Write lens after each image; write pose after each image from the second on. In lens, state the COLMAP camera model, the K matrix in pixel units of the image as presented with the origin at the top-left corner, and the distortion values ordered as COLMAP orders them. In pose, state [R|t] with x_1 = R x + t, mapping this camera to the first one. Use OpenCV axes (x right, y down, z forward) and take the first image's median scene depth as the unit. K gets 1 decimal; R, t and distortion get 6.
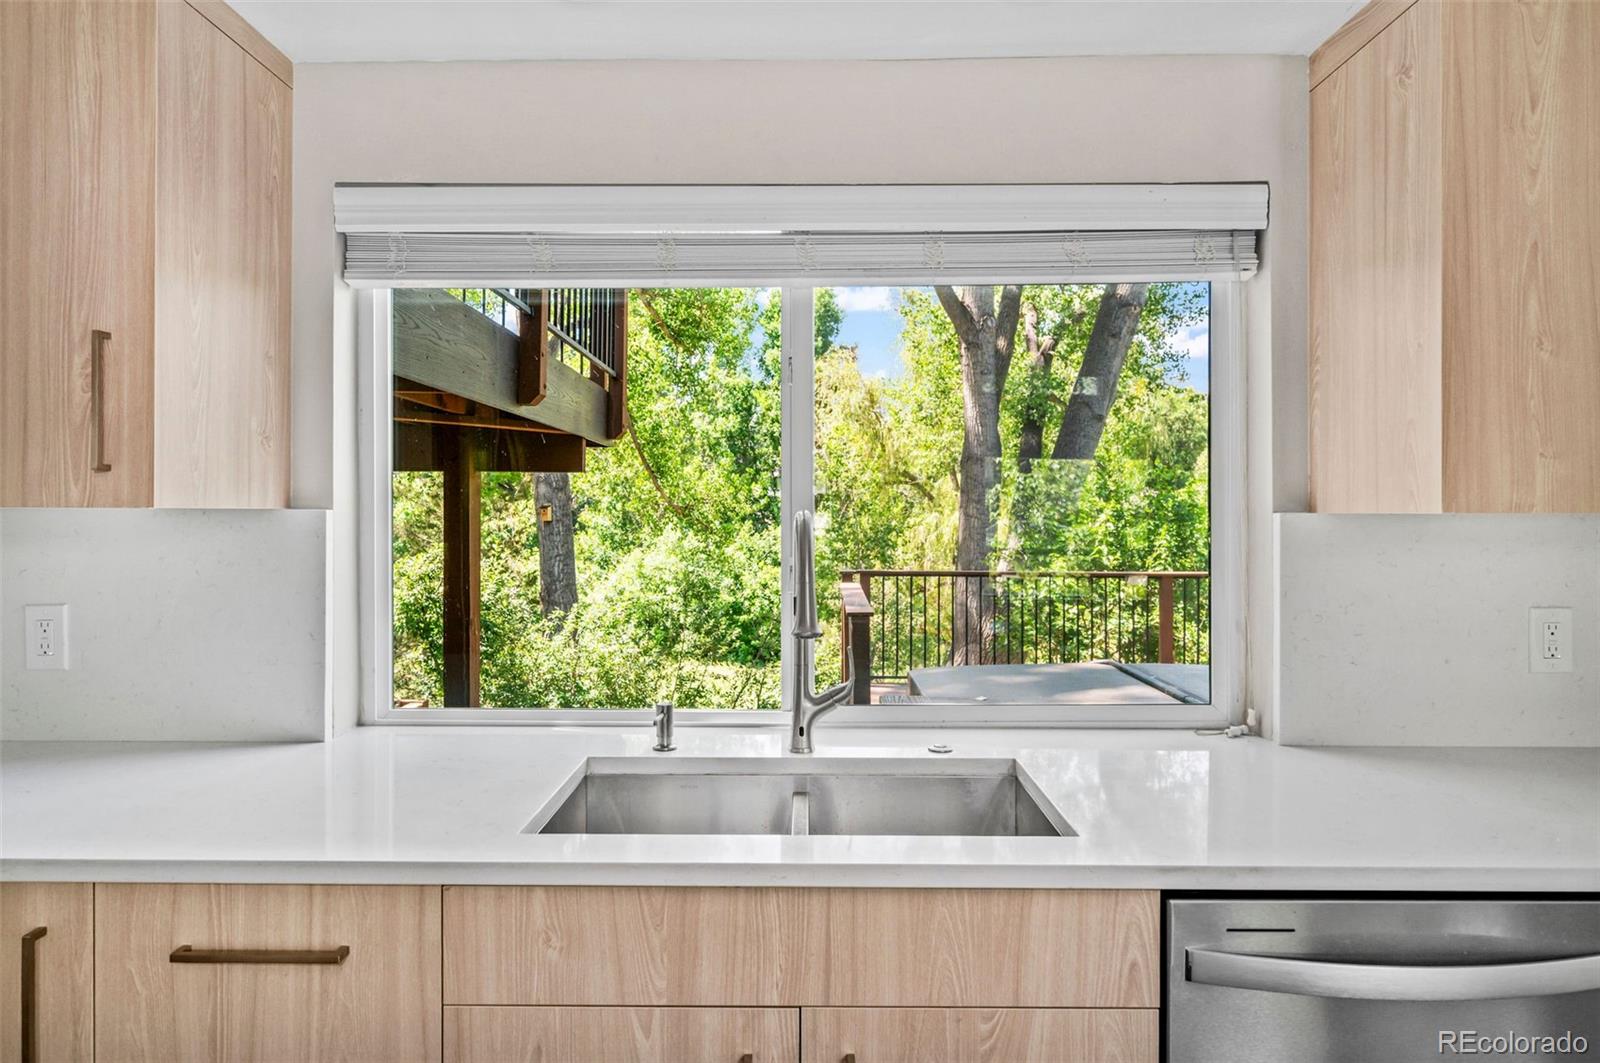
lens RADIAL K [[905.8, 0, 800.0], [0, 905.8, 531.5], [0, 0, 1]] dist [-0.057230, 0.000271]
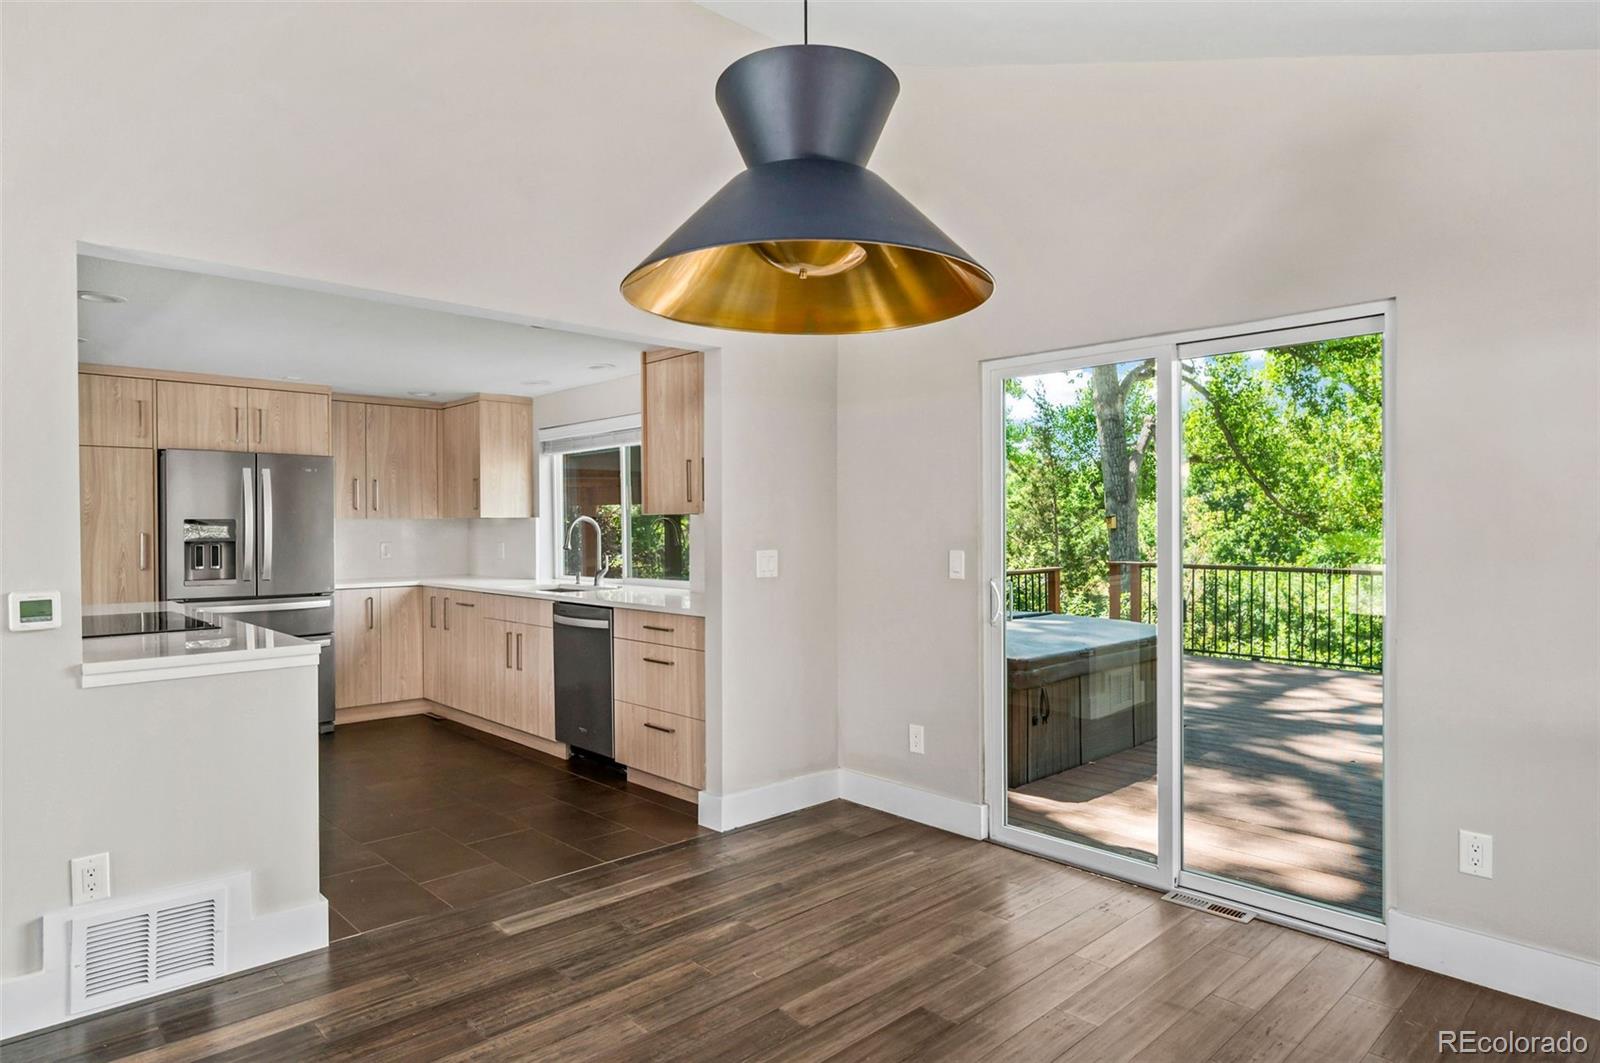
lens RADIAL K [[933.6, 0, 800.0], [0, 933.6, 531.5], [0, 0, 1]] dist [-0.001352, -0.000905]
pose [[0.695802, -0.004526, -0.718219, 1.472522], [-0.009787, 0.999828, -0.015783, 0.038871], [0.718167, 0.018011, 0.695638, -0.441812]]
